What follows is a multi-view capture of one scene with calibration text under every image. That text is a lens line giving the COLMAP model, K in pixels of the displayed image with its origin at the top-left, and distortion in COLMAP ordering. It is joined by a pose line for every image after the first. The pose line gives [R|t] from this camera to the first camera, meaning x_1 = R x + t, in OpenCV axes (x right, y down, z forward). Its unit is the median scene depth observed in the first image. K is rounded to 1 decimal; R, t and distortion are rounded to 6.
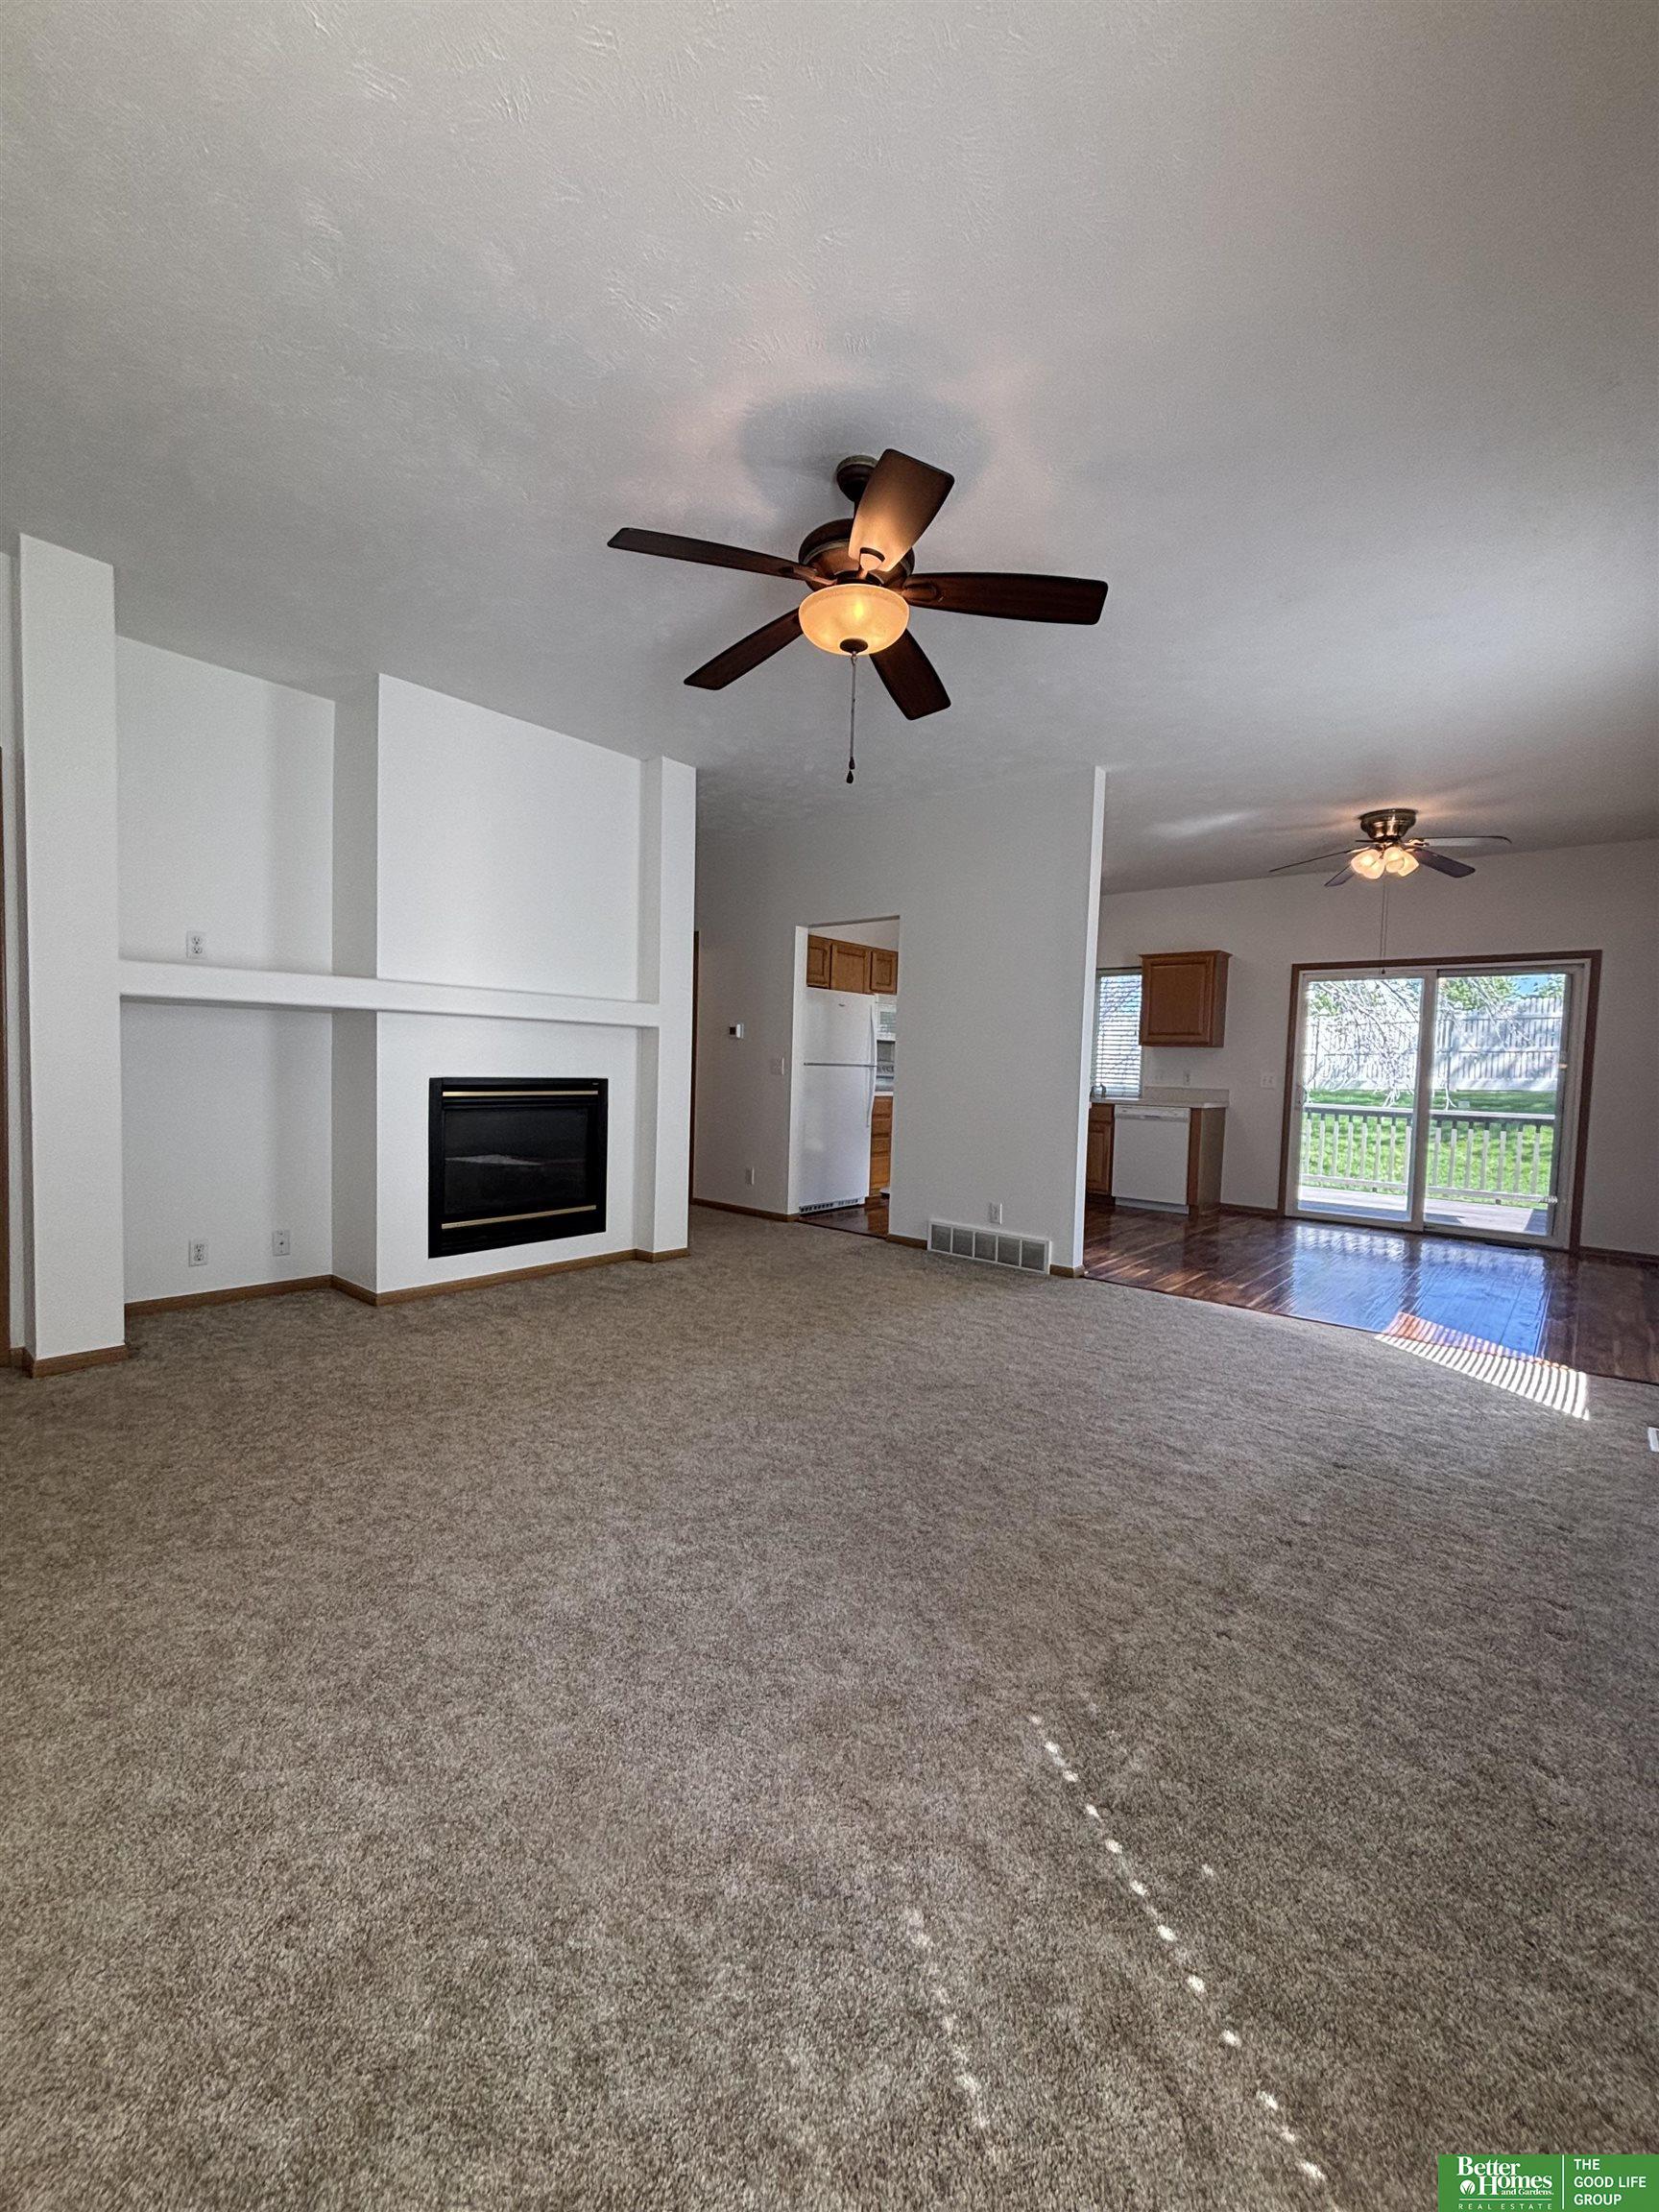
lens RADIAL K [[901.5, 0, 837.3], [0, 901.5, 1101.0], [0, 0, 1]] dist [0.007961, -0.001139]
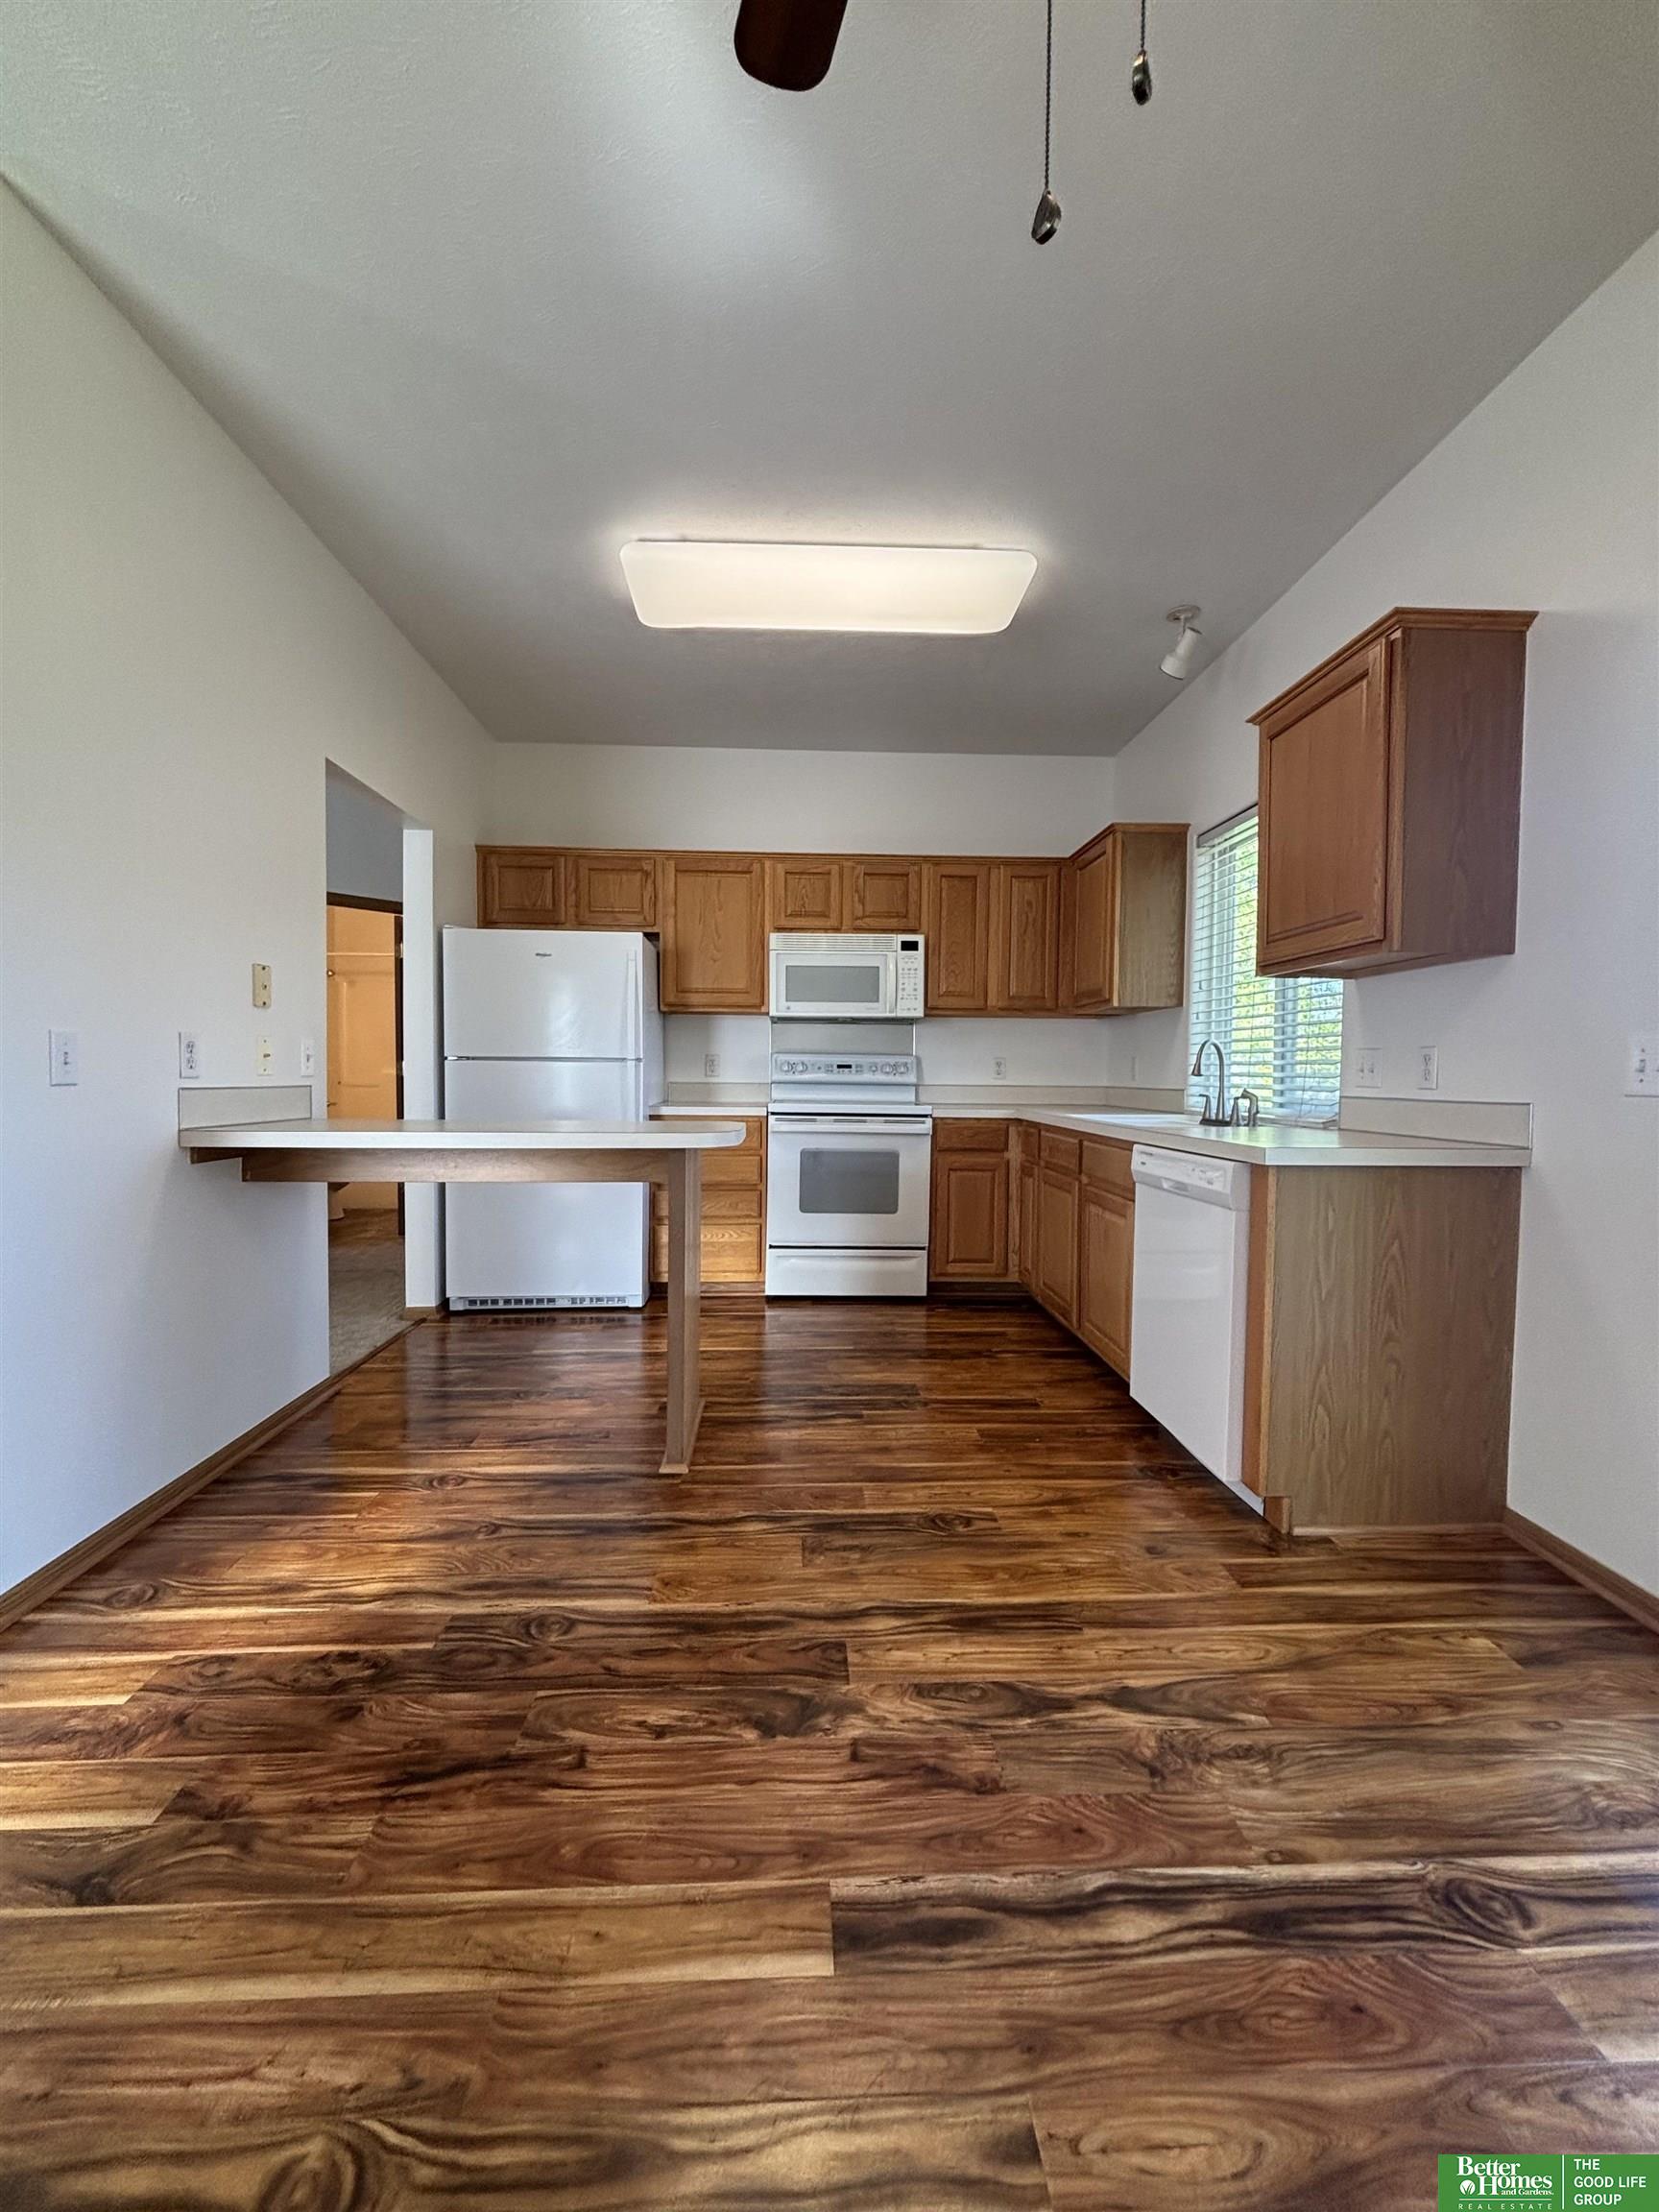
lens RADIAL K [[901.5, 0, 828.6], [0, 901.5, 1107.7], [0, 0, 1]] dist [0.007961, -0.001139]
pose [[0.682802, 0.001865, -0.730601, 0.547363], [-0.019506, 0.999687, -0.015678, -0.003422], [0.730343, 0.024957, 0.682624, 0.735796]]
